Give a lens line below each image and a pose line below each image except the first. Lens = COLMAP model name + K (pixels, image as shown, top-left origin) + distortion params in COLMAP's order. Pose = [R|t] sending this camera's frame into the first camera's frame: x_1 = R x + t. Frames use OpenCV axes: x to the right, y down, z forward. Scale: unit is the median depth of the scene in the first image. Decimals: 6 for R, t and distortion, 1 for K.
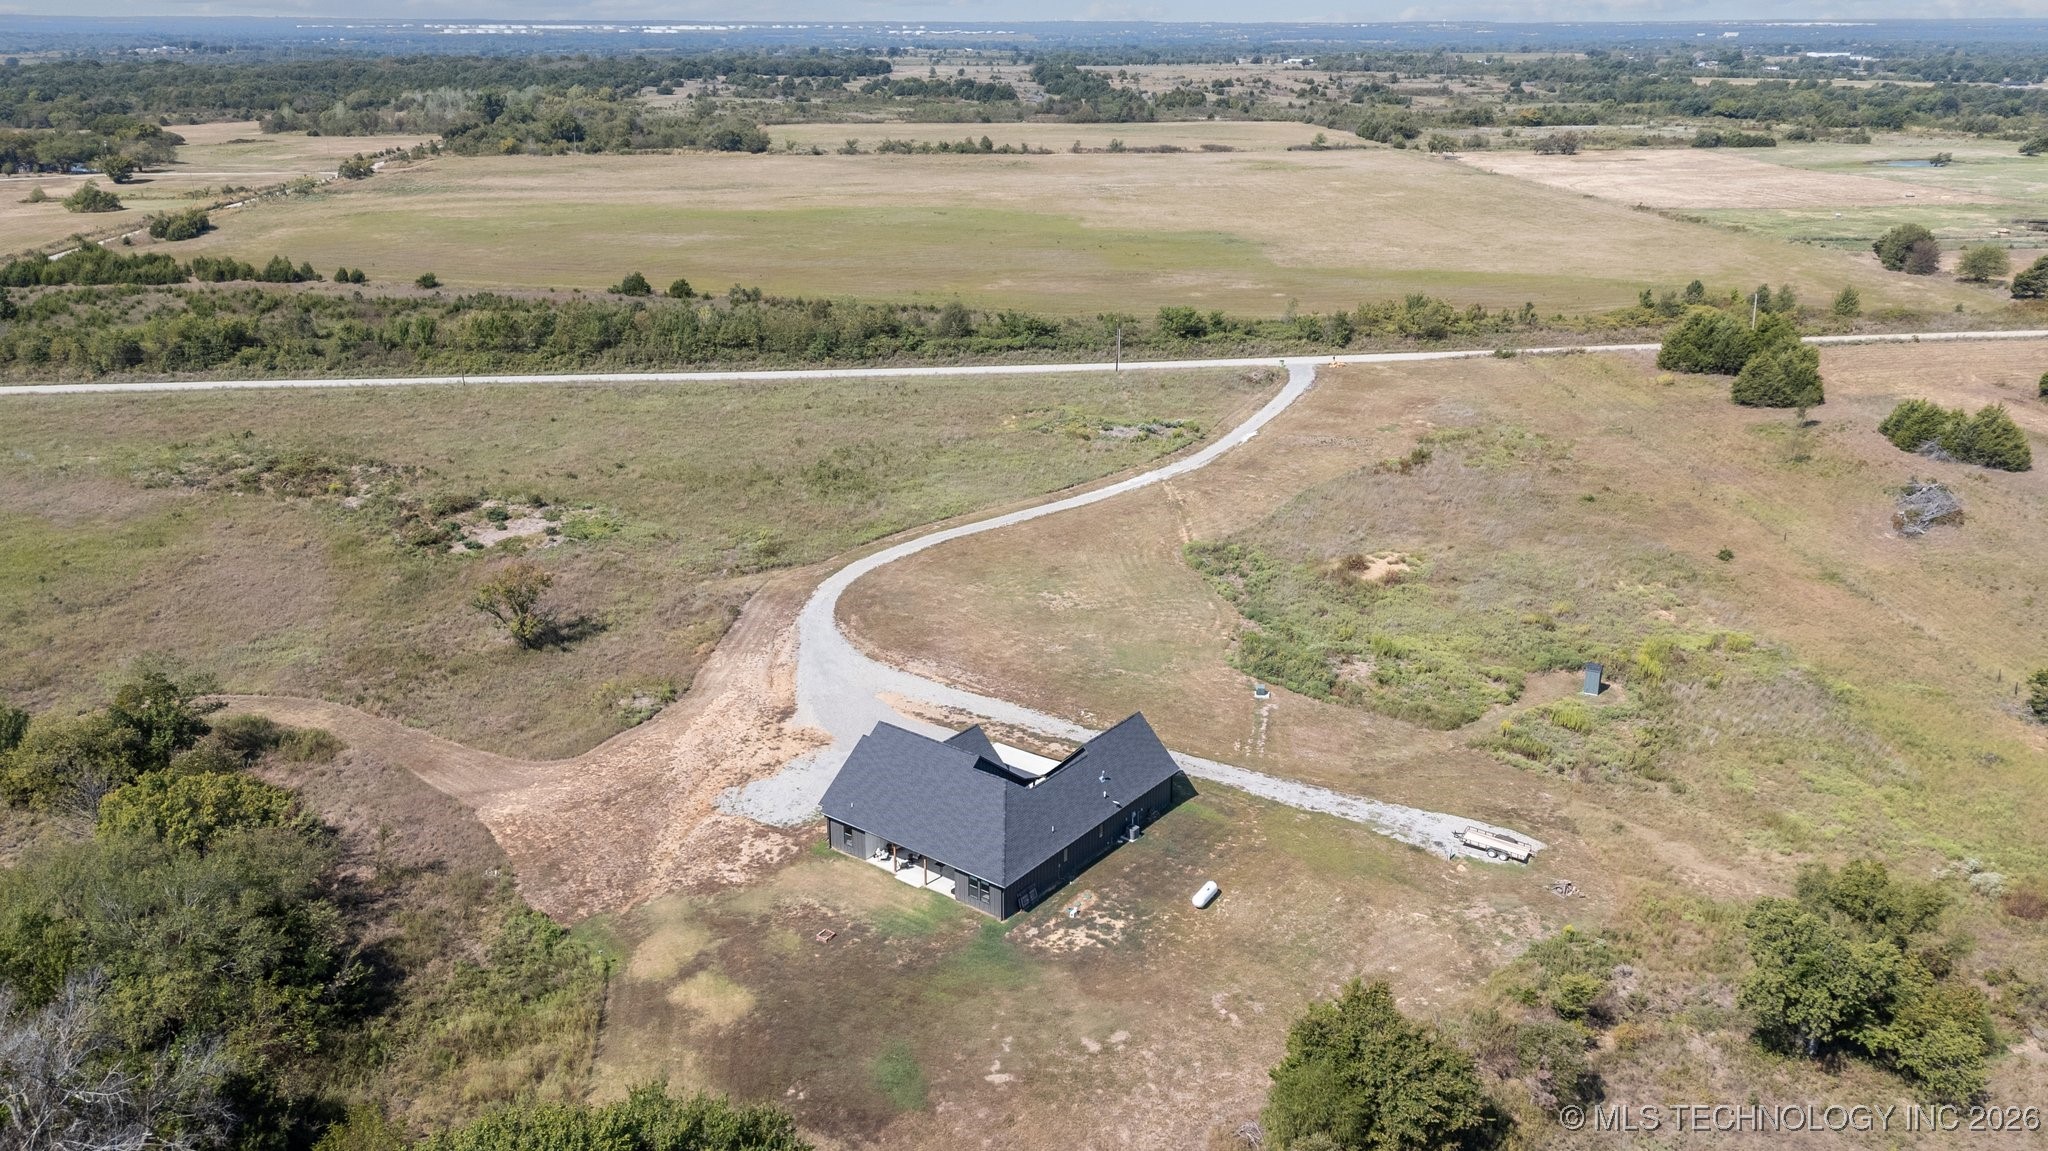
lens RADIAL K [[1532.9, 0, 1033.2], [0, 1532.9, 566.2], [0, 0, 1]] dist [0.085183, -0.086500]
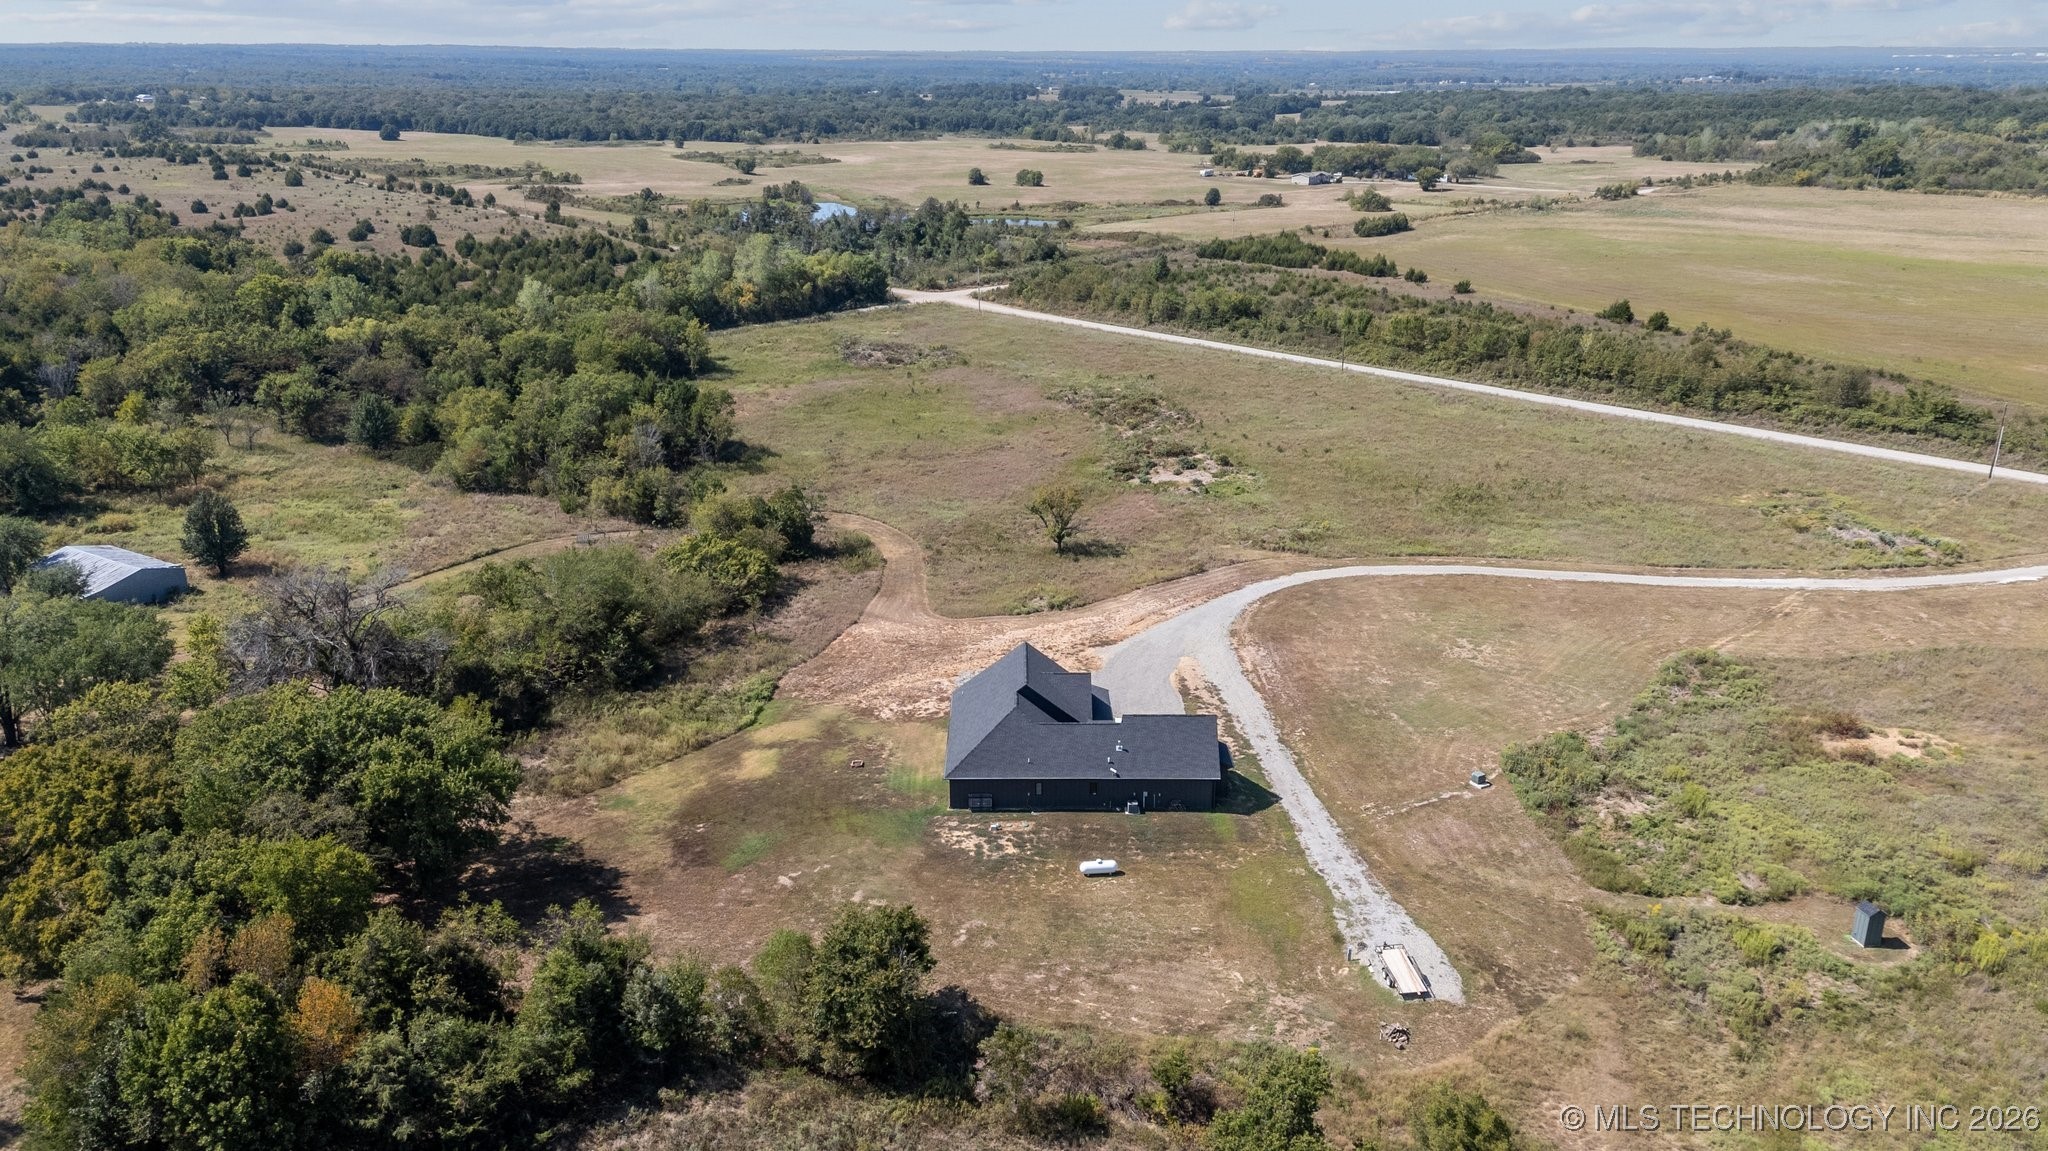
lens RADIAL K [[1532.9, 0, 1033.2], [0, 1532.9, 566.2], [0, 0, 1]] dist [0.085183, -0.086500]
pose [[0.614616, 0.251185, -0.747766, 0.307268], [-0.264056, 0.958772, 0.105027, -0.031443], [0.743318, 0.132901, 0.655603, 0.091781]]
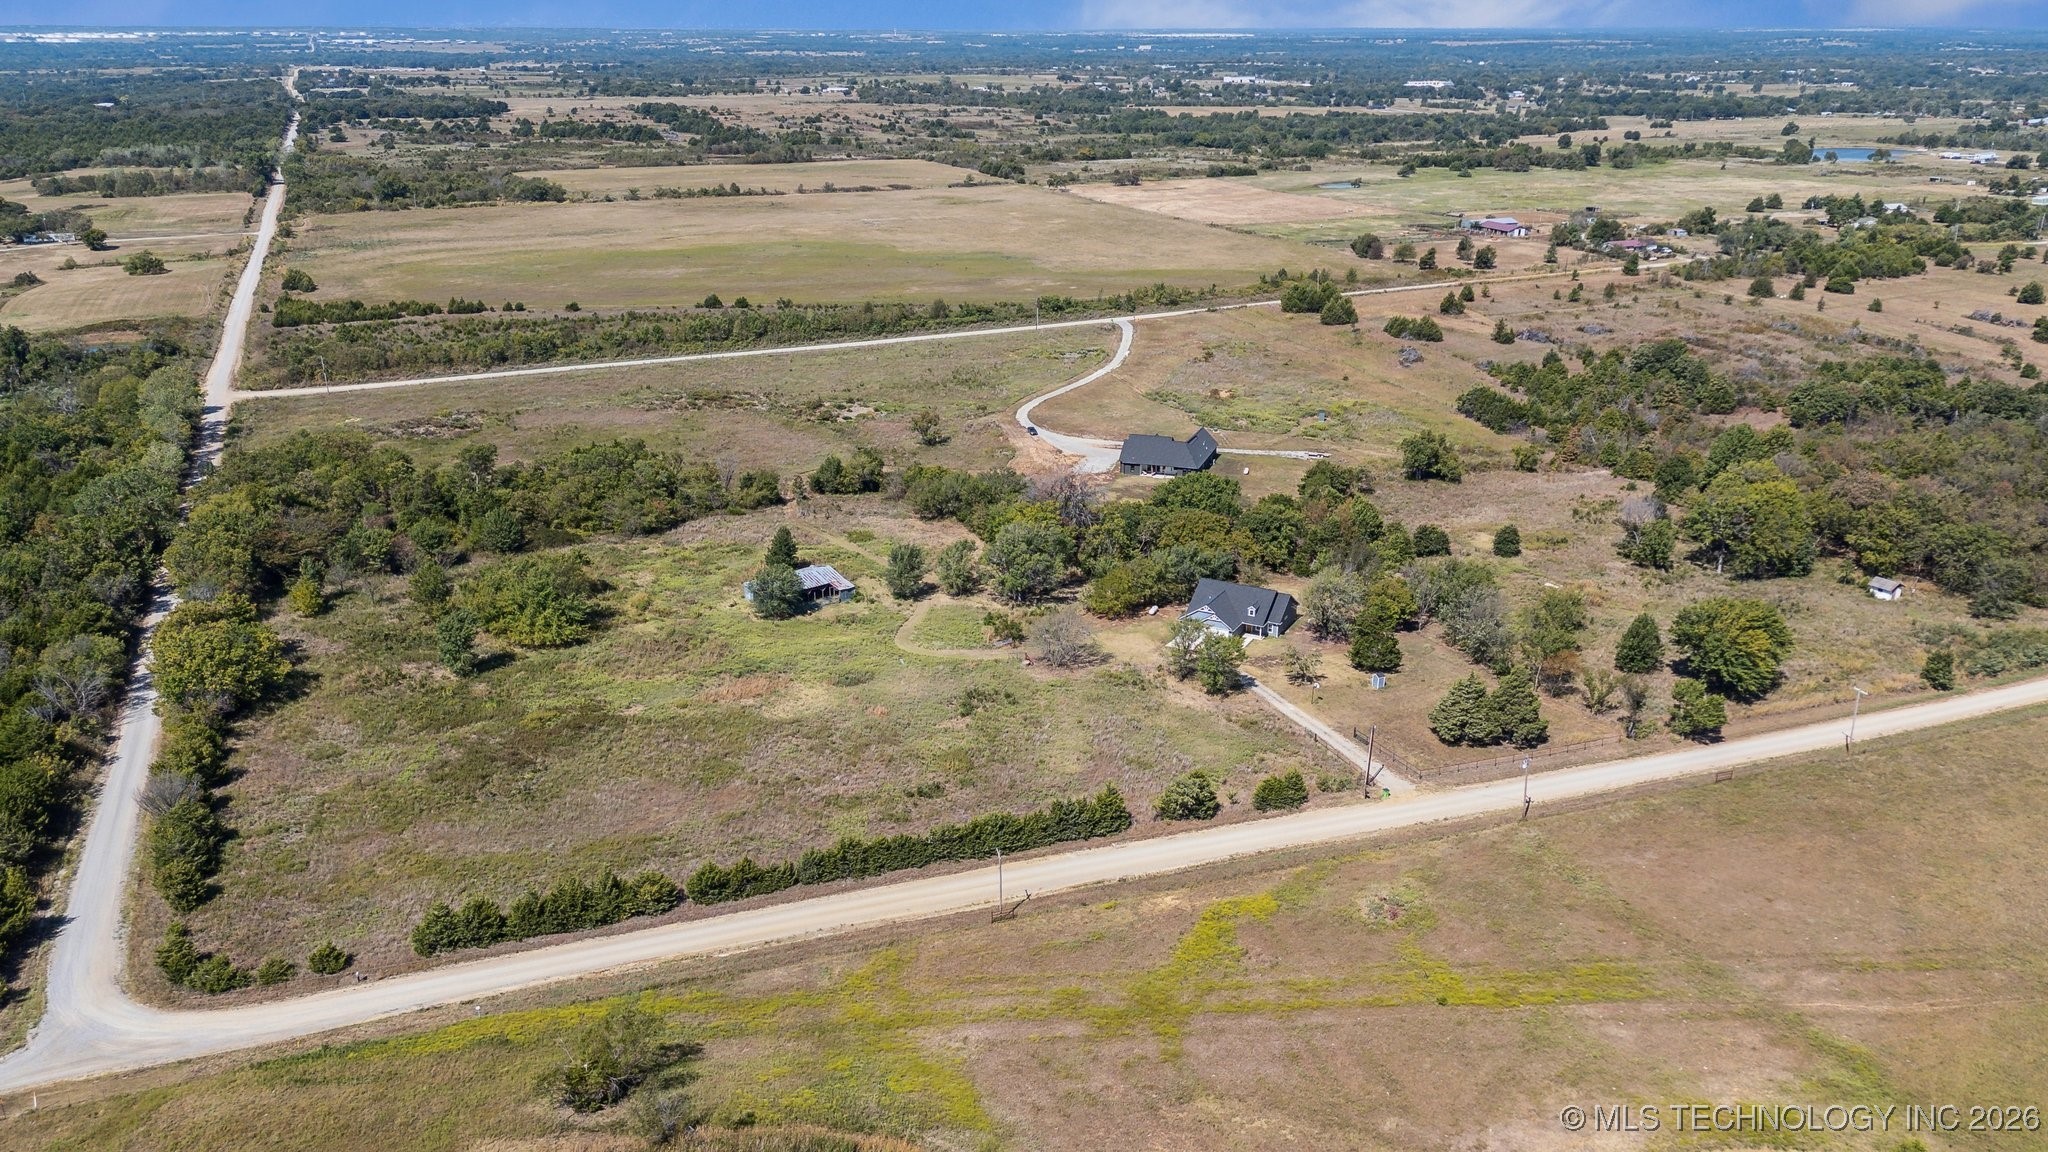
lens RADIAL K [[1503.3, 0, 1024.0], [0, 1503.3, 576.0], [0, 0, 1]] dist [0.096758, -0.101830]
pose [[0.945368, -0.113154, 0.305738, -0.491161], [0.110163, 0.993545, 0.027077, 0.110457], [-0.306828, 0.008084, 0.951731, -0.690320]]
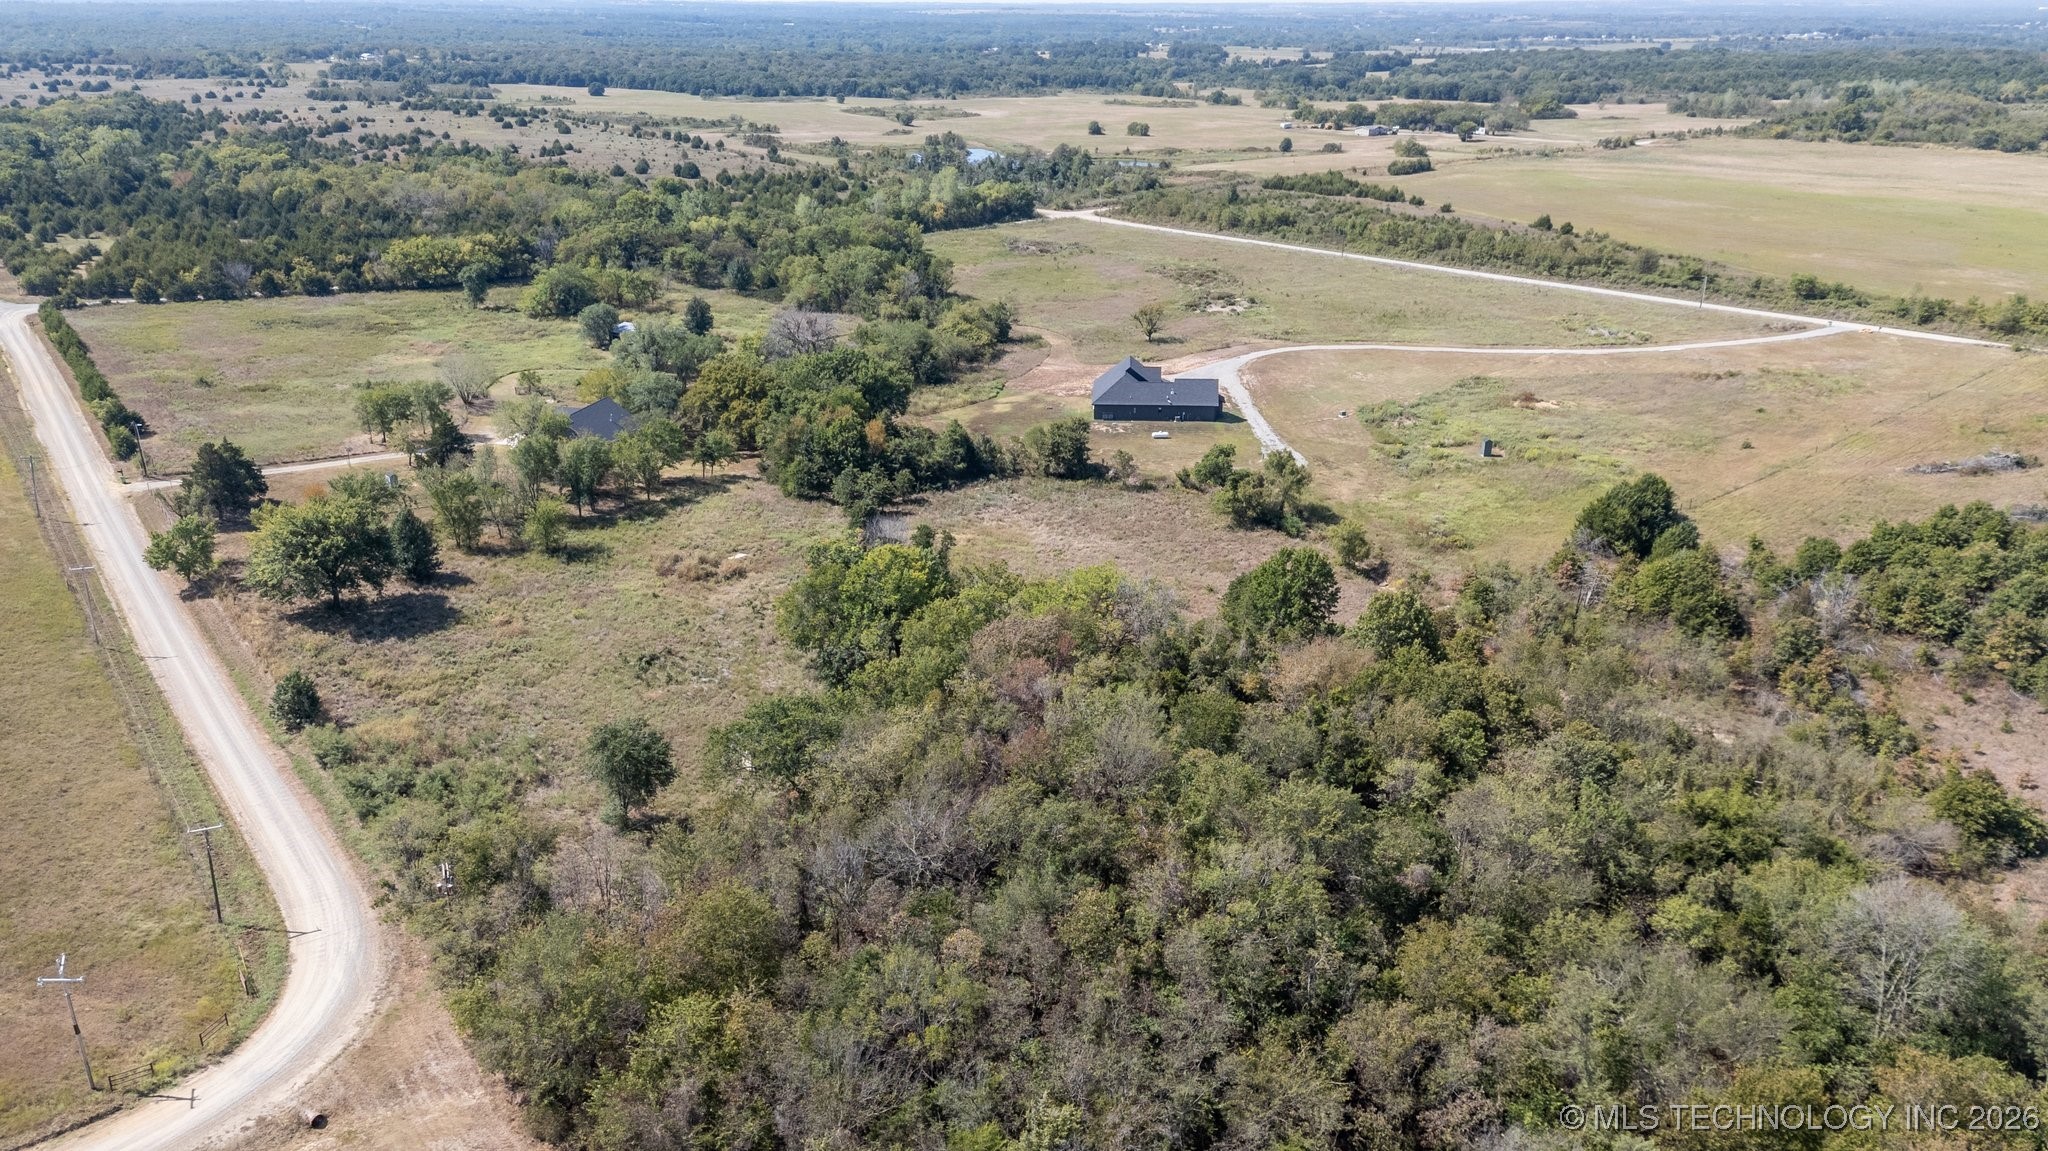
lens RADIAL K [[1532.9, 0, 1033.2], [0, 1532.9, 566.2], [0, 0, 1]] dist [0.085183, -0.086500]
pose [[0.559487, 0.285884, -0.777975, 0.717218], [-0.277550, 0.949063, 0.149151, 0.040094], [0.780987, 0.132478, 0.610335, -0.219717]]
